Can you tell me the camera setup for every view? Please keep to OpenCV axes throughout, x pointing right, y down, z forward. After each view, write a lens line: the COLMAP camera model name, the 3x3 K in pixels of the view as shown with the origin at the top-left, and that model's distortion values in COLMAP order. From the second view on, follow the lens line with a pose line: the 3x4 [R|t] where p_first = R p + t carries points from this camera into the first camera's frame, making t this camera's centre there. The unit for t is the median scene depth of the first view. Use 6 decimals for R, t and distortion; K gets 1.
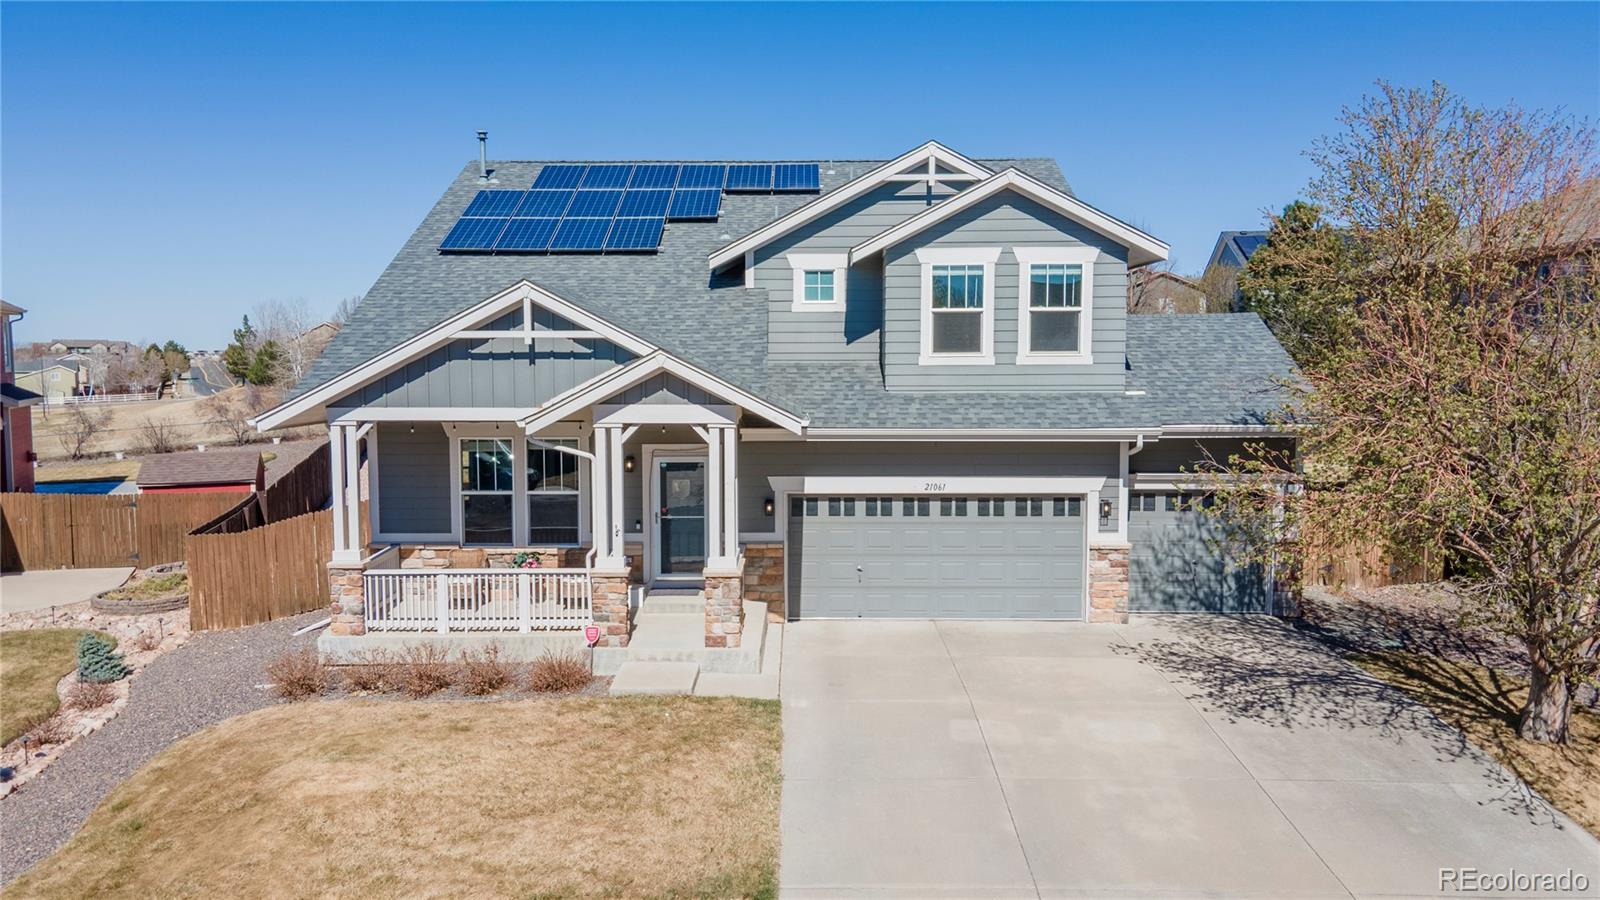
lens RADIAL K [[1162.5, 0, 790.5], [0, 1162.5, 450.8], [0, 0, 1]] dist [0.024312, 0.029378]
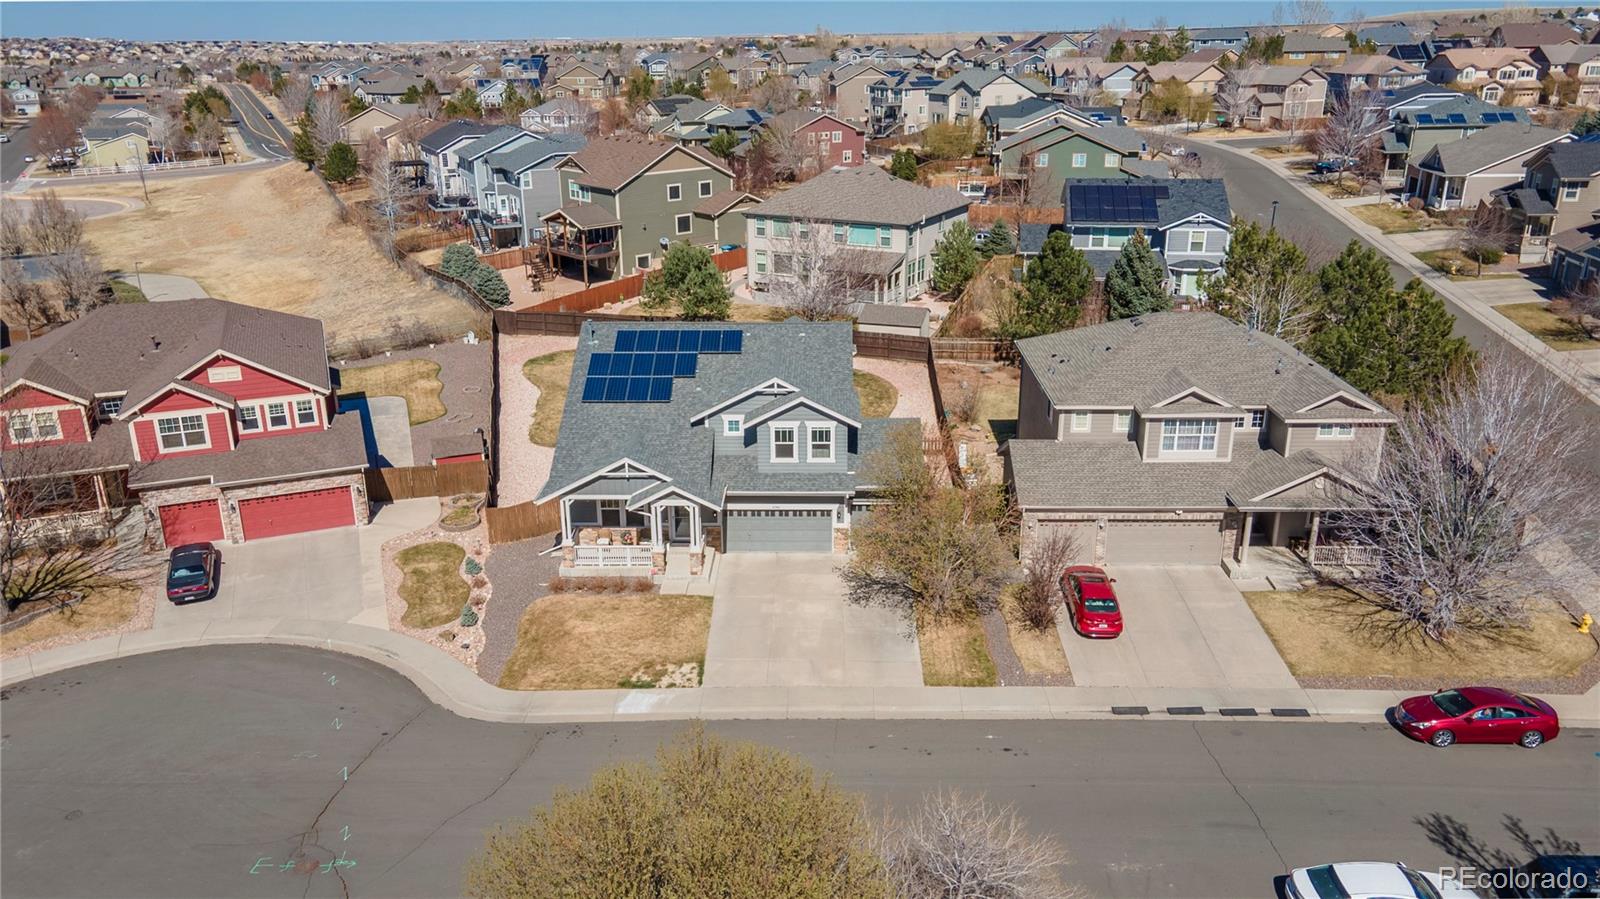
lens RADIAL K [[1162.5, 0, 790.5], [0, 1162.5, 450.3], [0, 0, 1]] dist [0.024312, 0.029378]
pose [[0.999763, -0.001295, -0.021737, 0.215980], [0.006777, 0.967160, 0.254077, -0.778862], [0.020694, -0.254164, 0.966940, -1.563648]]
